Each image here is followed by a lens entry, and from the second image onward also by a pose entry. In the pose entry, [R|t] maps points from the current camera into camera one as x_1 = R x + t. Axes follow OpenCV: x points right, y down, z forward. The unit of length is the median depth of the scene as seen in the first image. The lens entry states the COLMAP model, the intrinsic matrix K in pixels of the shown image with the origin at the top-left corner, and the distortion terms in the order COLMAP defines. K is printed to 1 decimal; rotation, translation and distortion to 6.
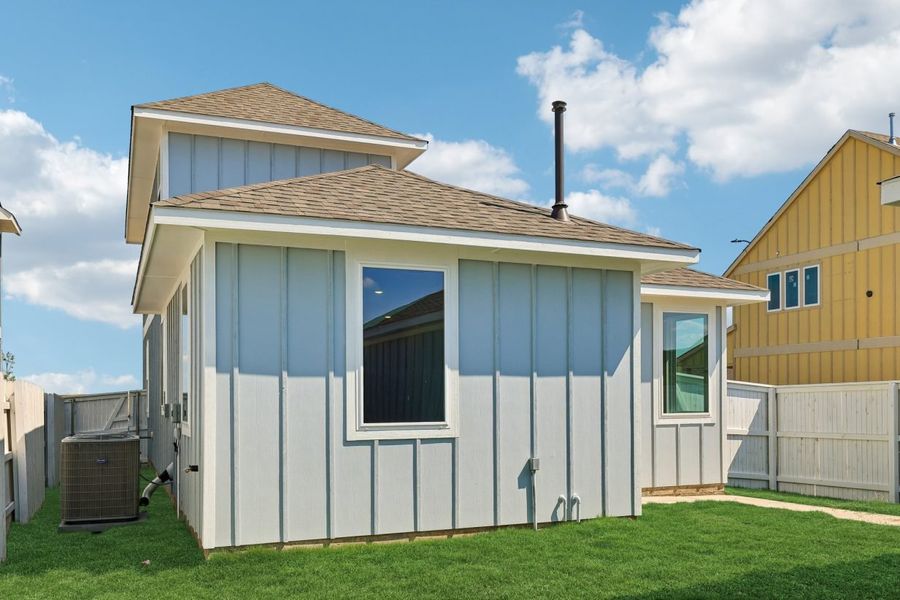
lens RADIAL K [[863.0, 0, 450.0], [0, 863.0, 300.0], [0, 0, 1]] dist [-0.008427, -0.001088]
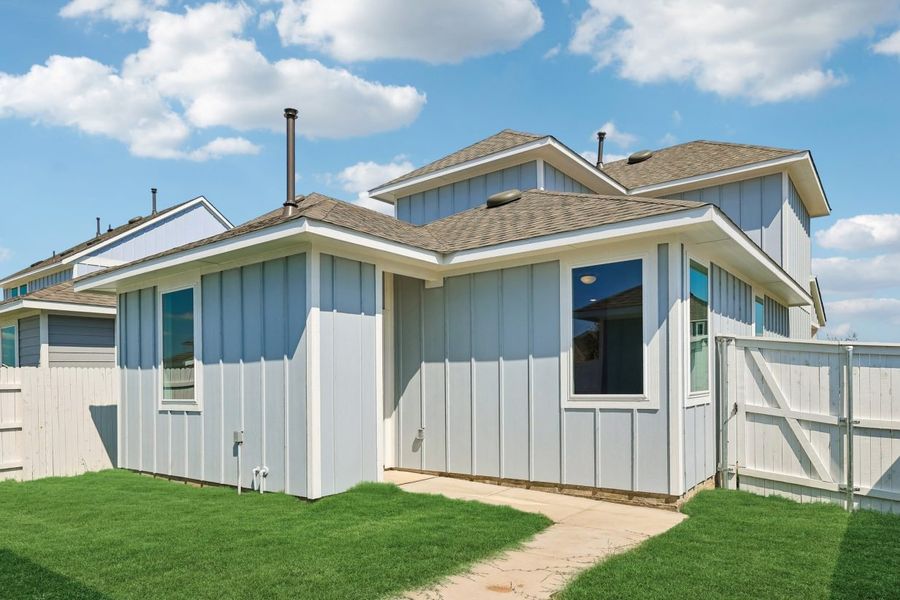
lens RADIAL K [[509.7, 0, 450.0], [0, 509.7, 300.0], [0, 0, 1]] dist [-0.059584, -0.000164]
pose [[0.468542, -0.138068, -0.872585, 0.608655], [0.118364, 0.988618, -0.092871, 0.072382], [0.875476, -0.059768, 0.479552, 0.658915]]
